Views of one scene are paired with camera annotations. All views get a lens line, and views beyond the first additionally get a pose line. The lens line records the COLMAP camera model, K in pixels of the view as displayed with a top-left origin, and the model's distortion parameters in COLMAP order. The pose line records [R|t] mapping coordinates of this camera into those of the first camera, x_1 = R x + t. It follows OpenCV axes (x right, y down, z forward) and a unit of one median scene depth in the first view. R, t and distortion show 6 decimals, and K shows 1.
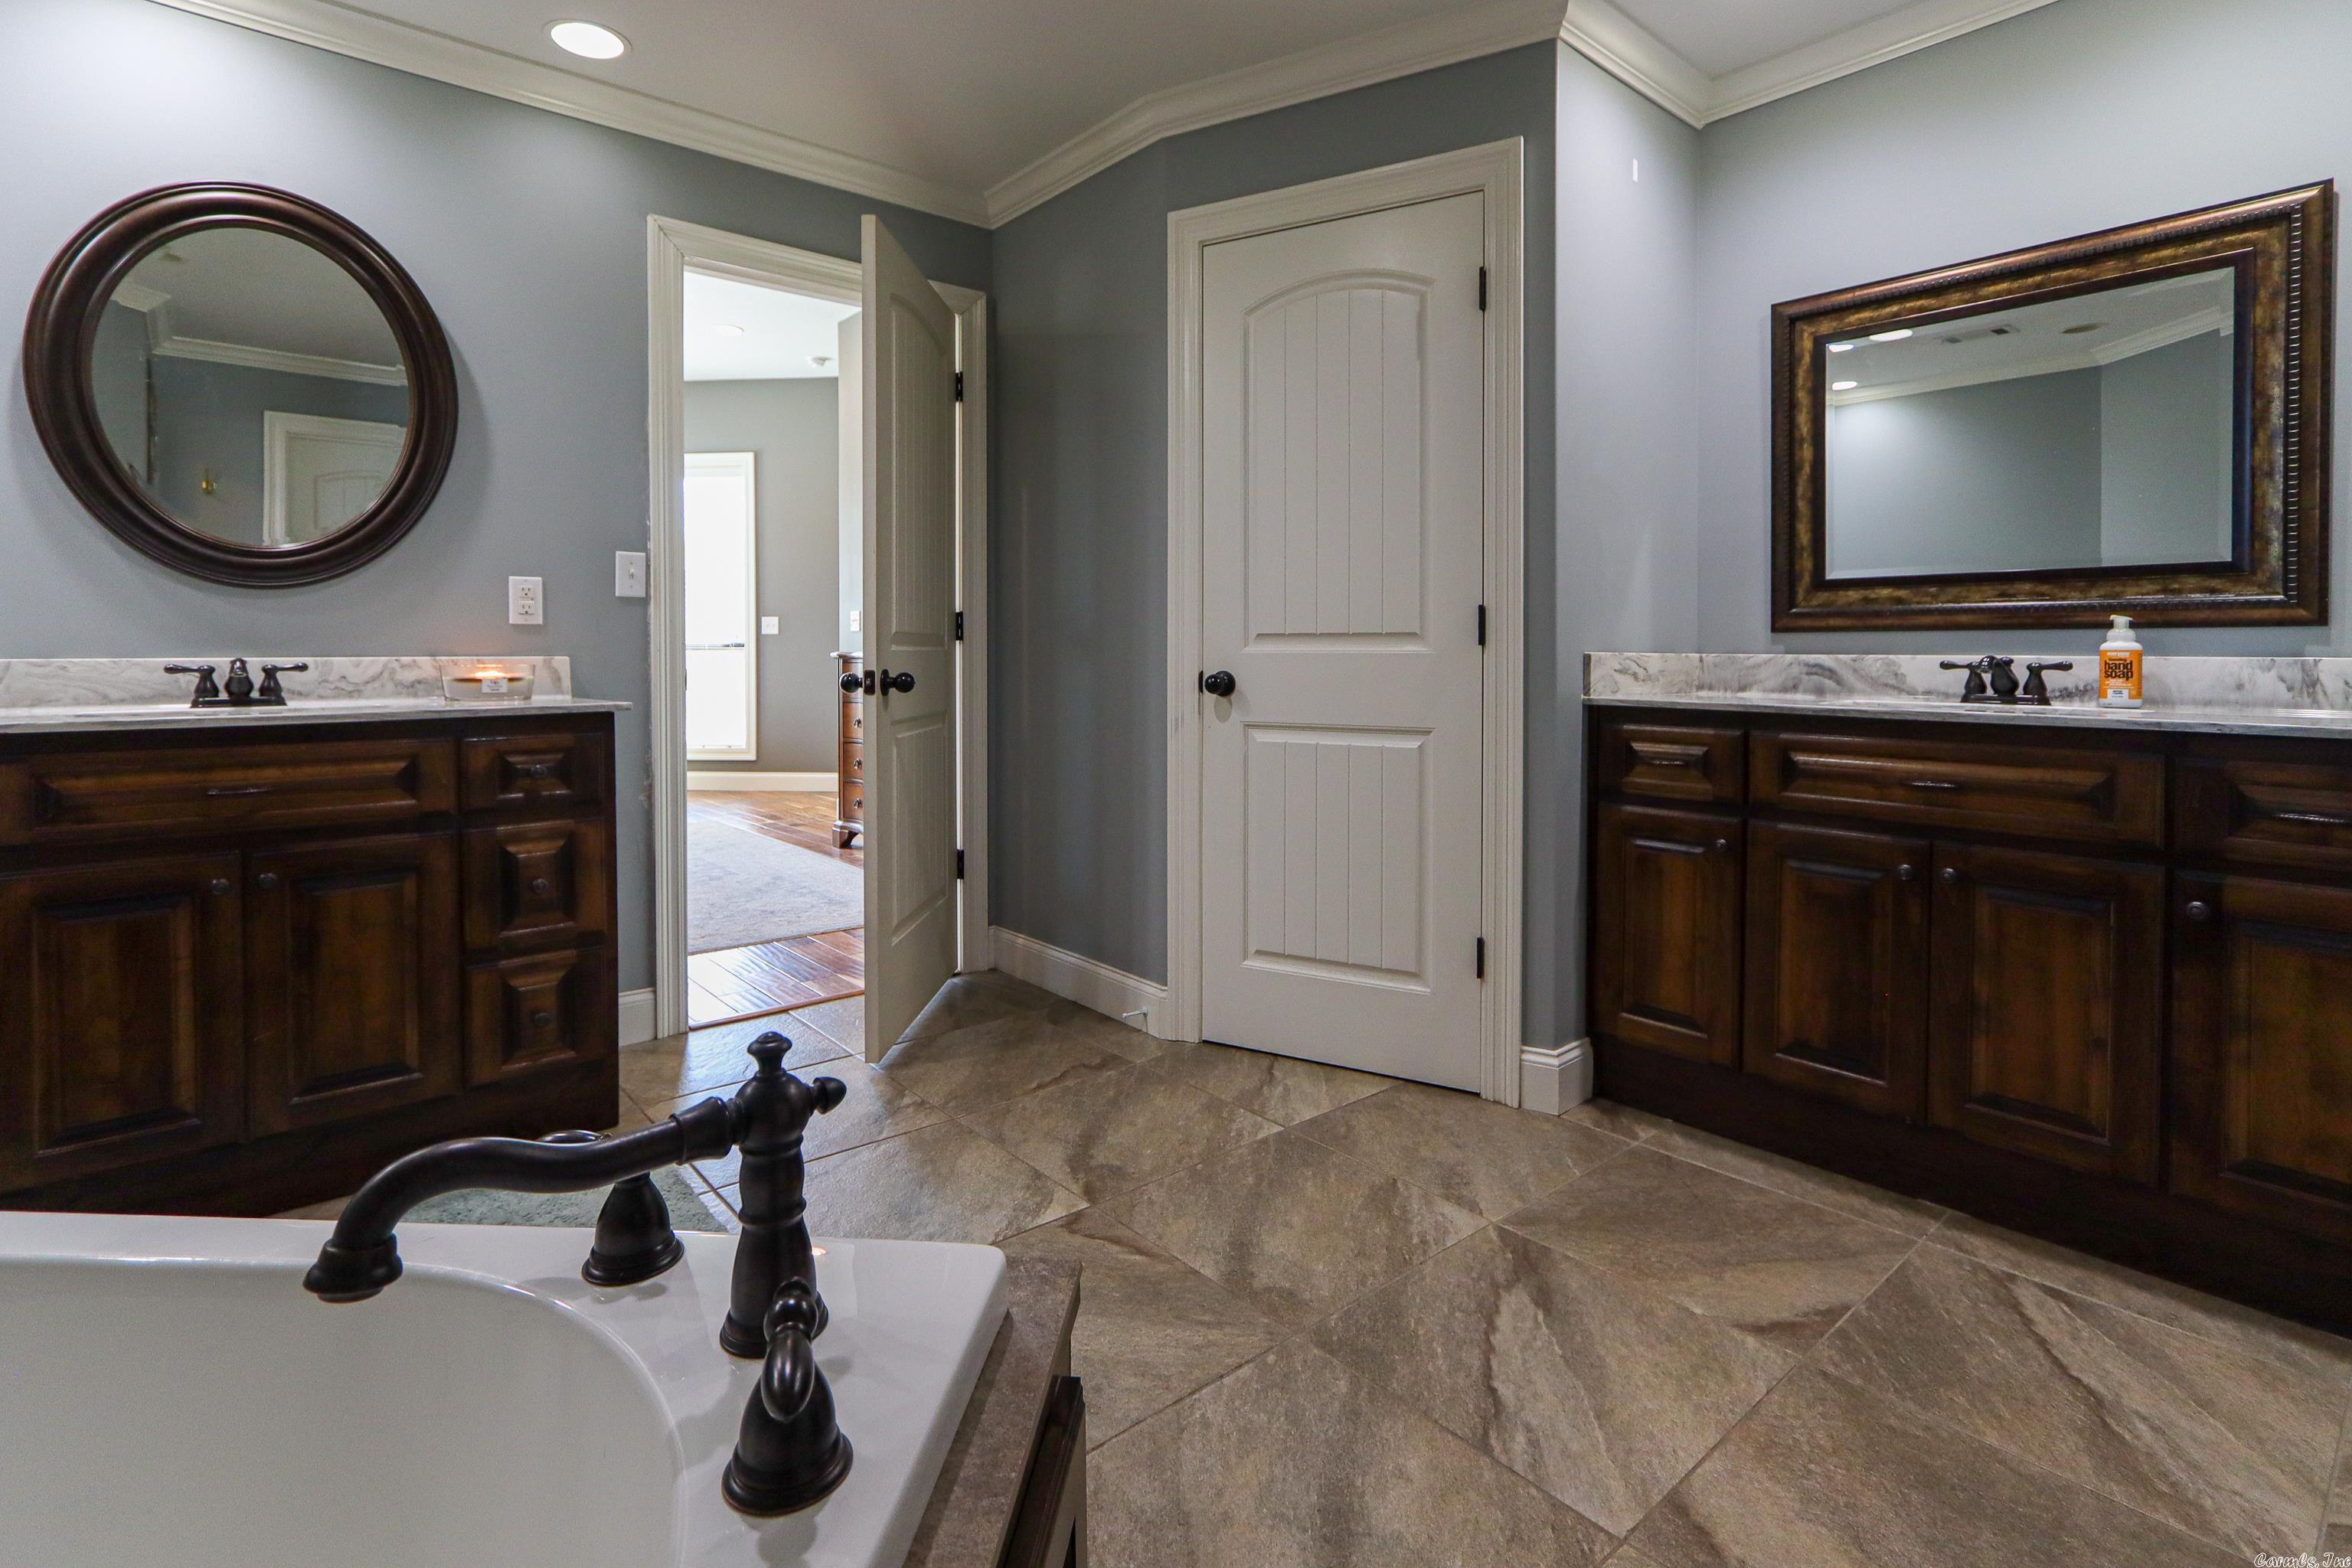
lens RADIAL K [[1130.9, 0, 1282.0], [0, 1130.9, 649.1], [0, 0, 1]] dist [-0.004326, 0.003968]
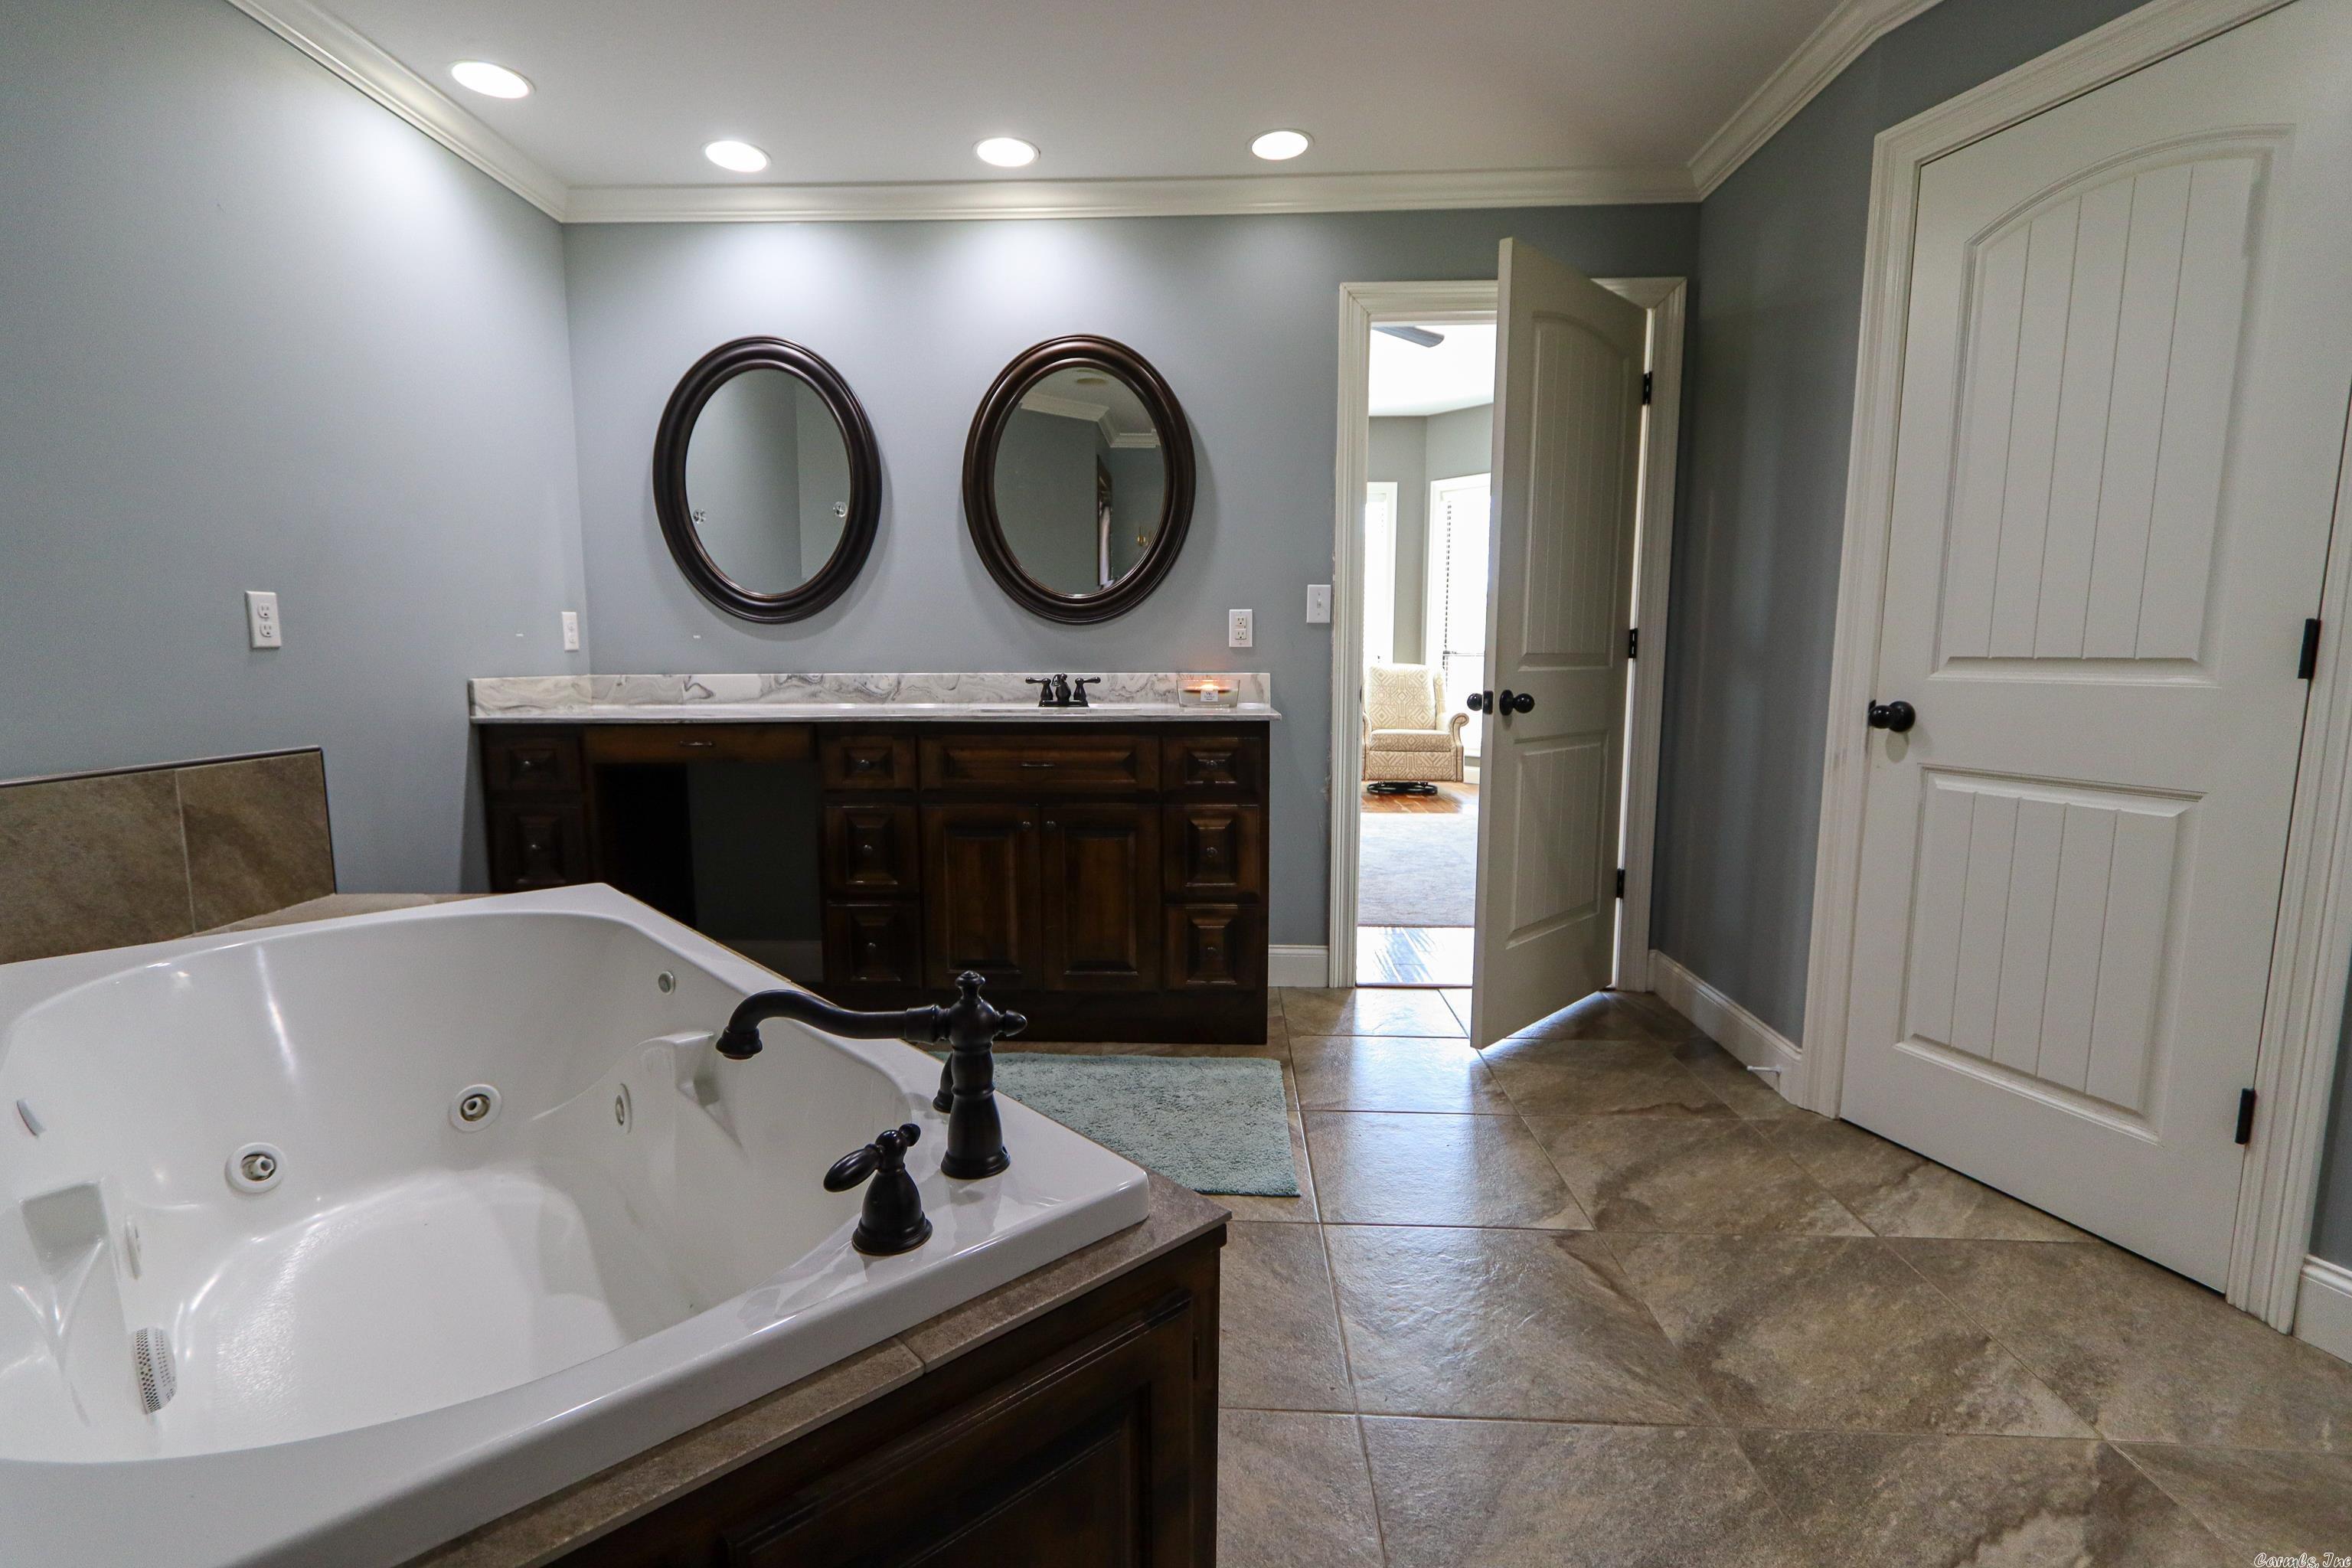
lens RADIAL K [[1130.9, 0, 1187.6], [0, 1130.9, 792.0], [0, 0, 1]] dist [-0.004326, 0.003968]
pose [[0.717065, 0.089991, -0.691173, 0.174659], [-0.004162, 0.992165, 0.124863, -0.018441], [0.696994, -0.086659, 0.711821, 0.040371]]
